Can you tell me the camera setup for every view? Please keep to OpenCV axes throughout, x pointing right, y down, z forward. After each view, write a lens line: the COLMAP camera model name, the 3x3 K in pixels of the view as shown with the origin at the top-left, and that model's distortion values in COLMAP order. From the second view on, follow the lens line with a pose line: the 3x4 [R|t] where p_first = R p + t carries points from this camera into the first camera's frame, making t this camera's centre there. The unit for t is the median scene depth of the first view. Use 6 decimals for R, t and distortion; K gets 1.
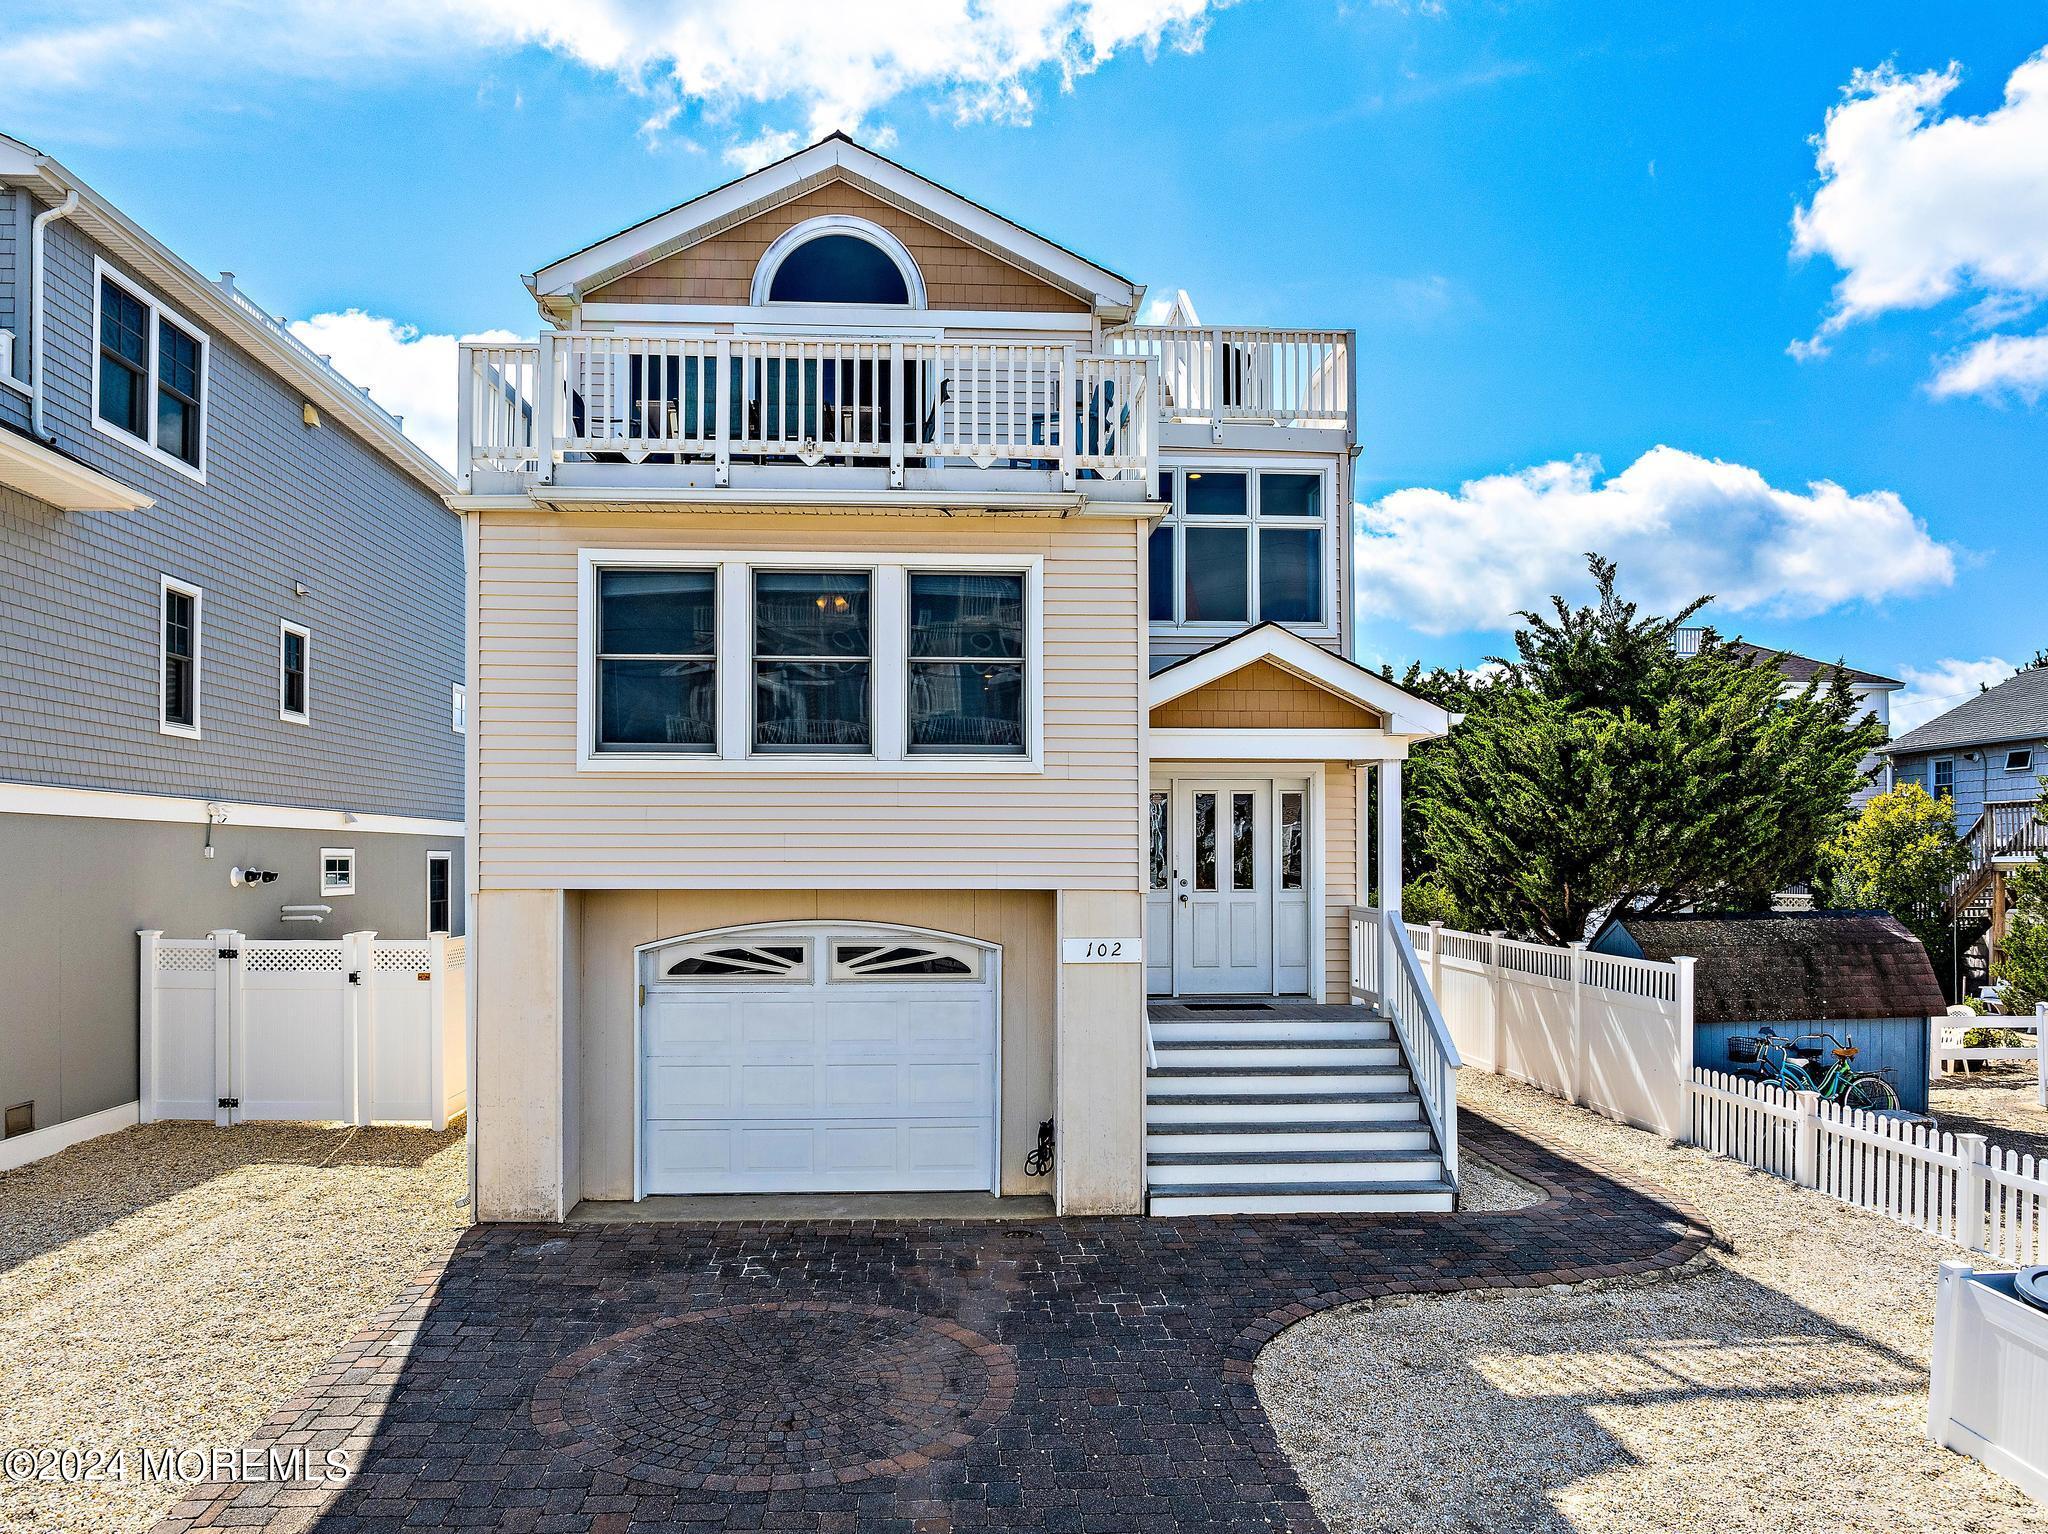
lens RADIAL K [[1483.3, 0, 1022.6], [0, 1483.3, 841.6], [0, 0, 1]] dist [-0.004322, -0.002222]
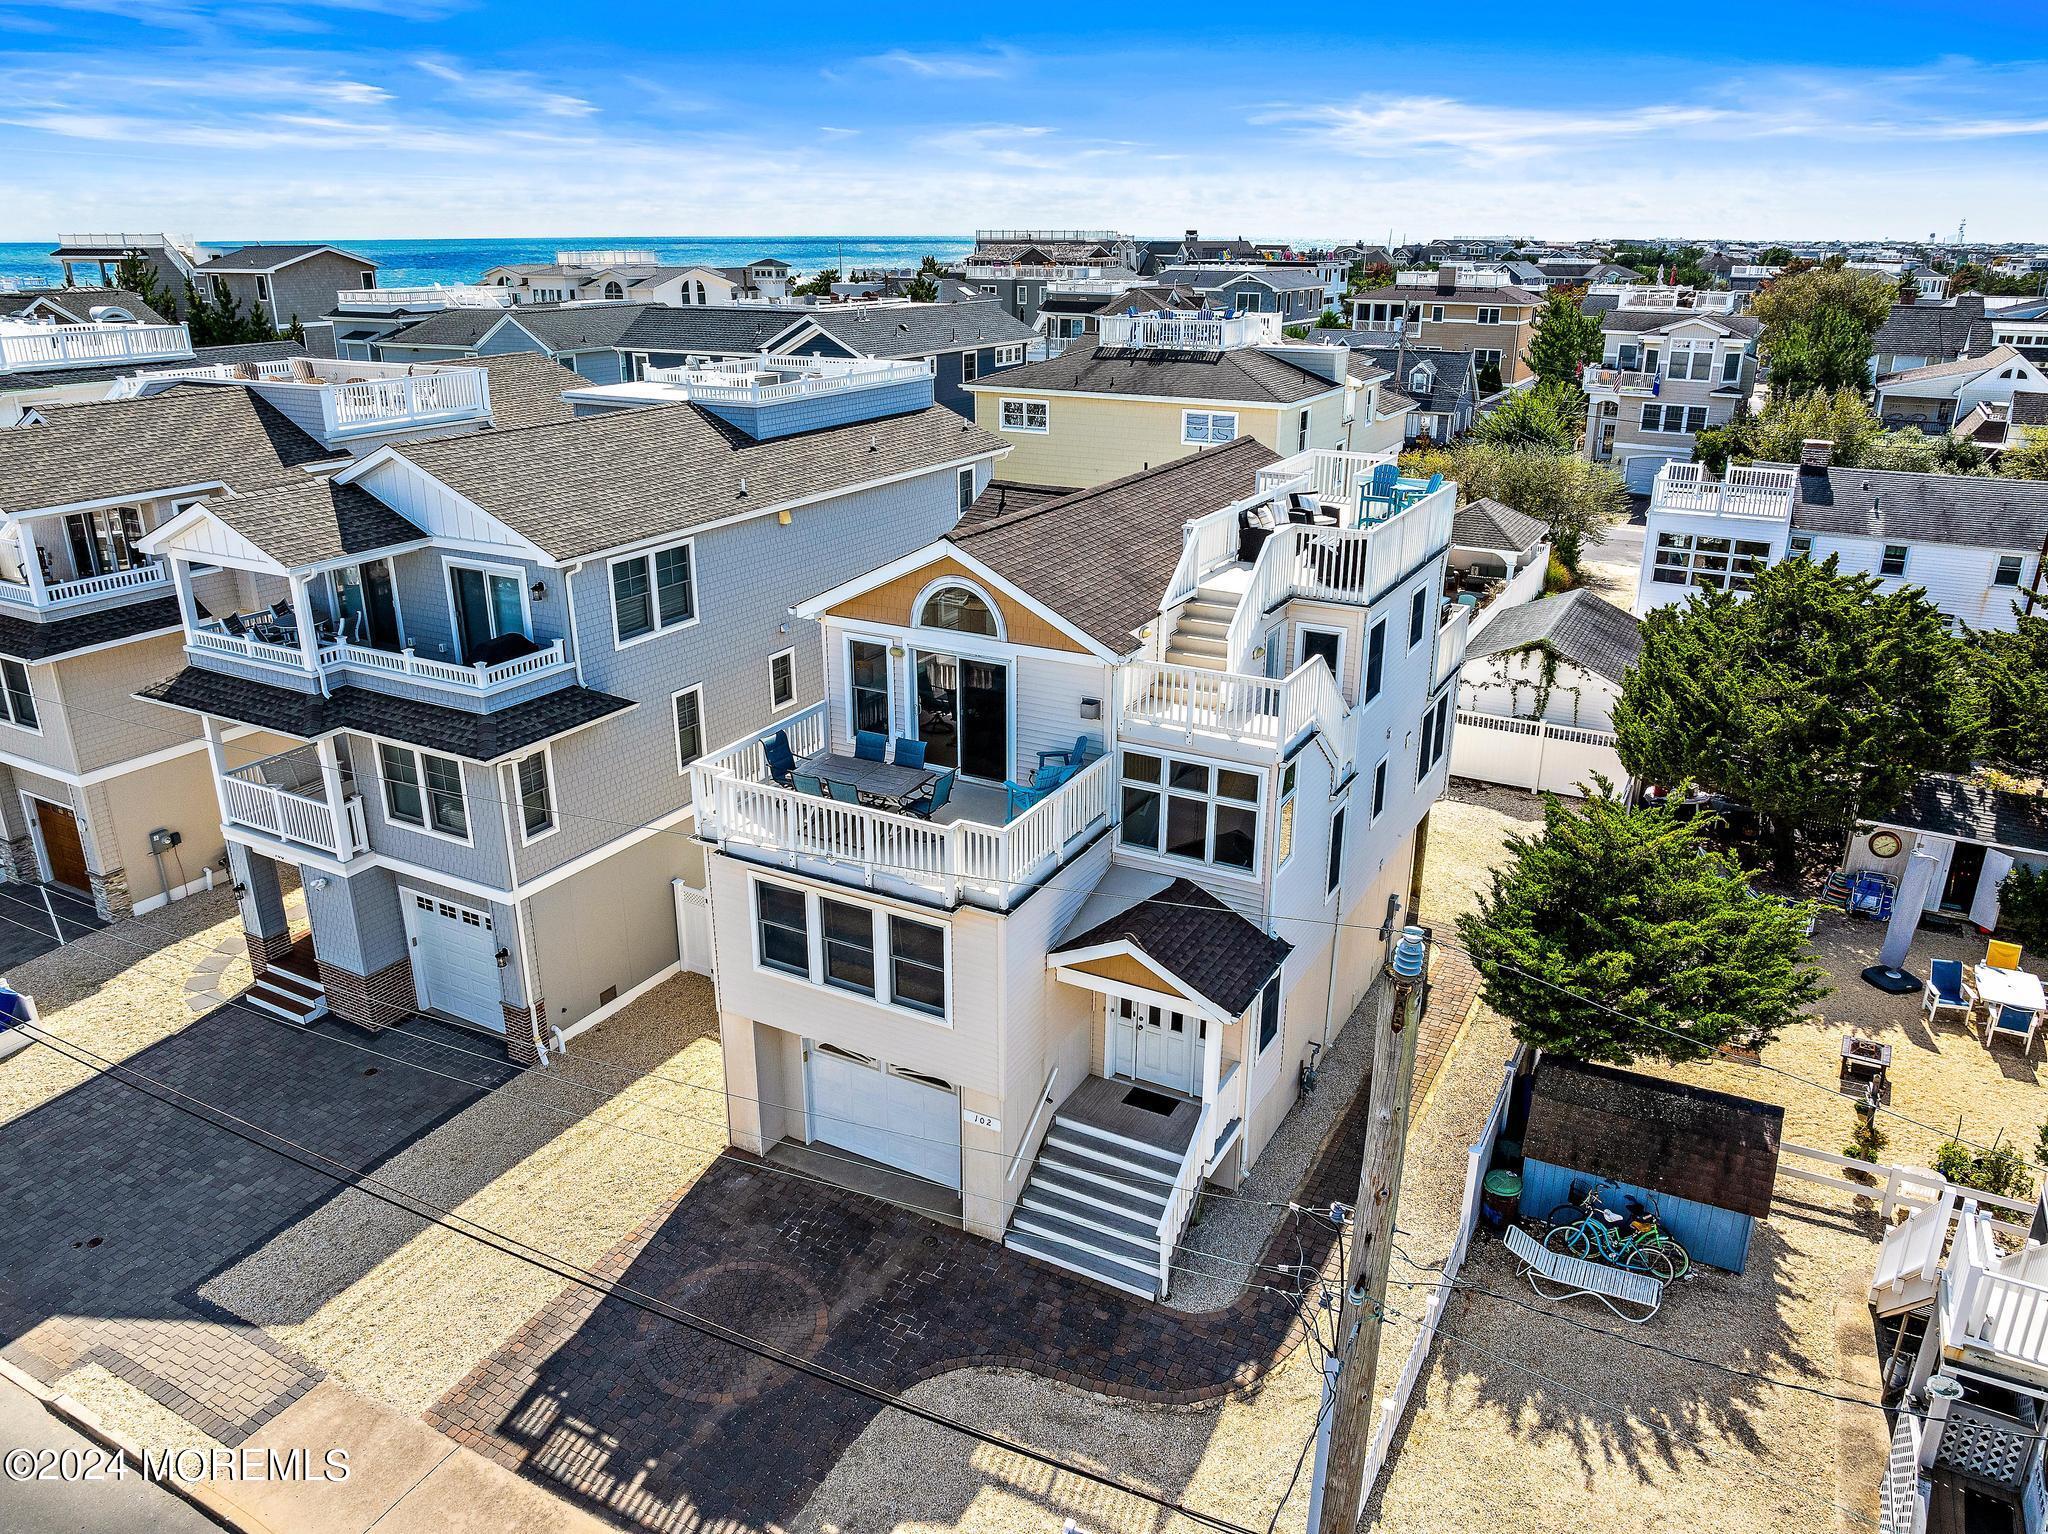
lens RADIAL K [[1457.7, 0, 1024.0], [0, 1457.7, 767.0], [0, 0, 1]] dist [-0.007316, -0.004776]
pose [[0.844984, 0.189853, -0.499959, 0.926760], [0.006436, 0.931187, 0.364484, -1.003762], [0.534753, -0.311201, 0.785616, -0.263262]]
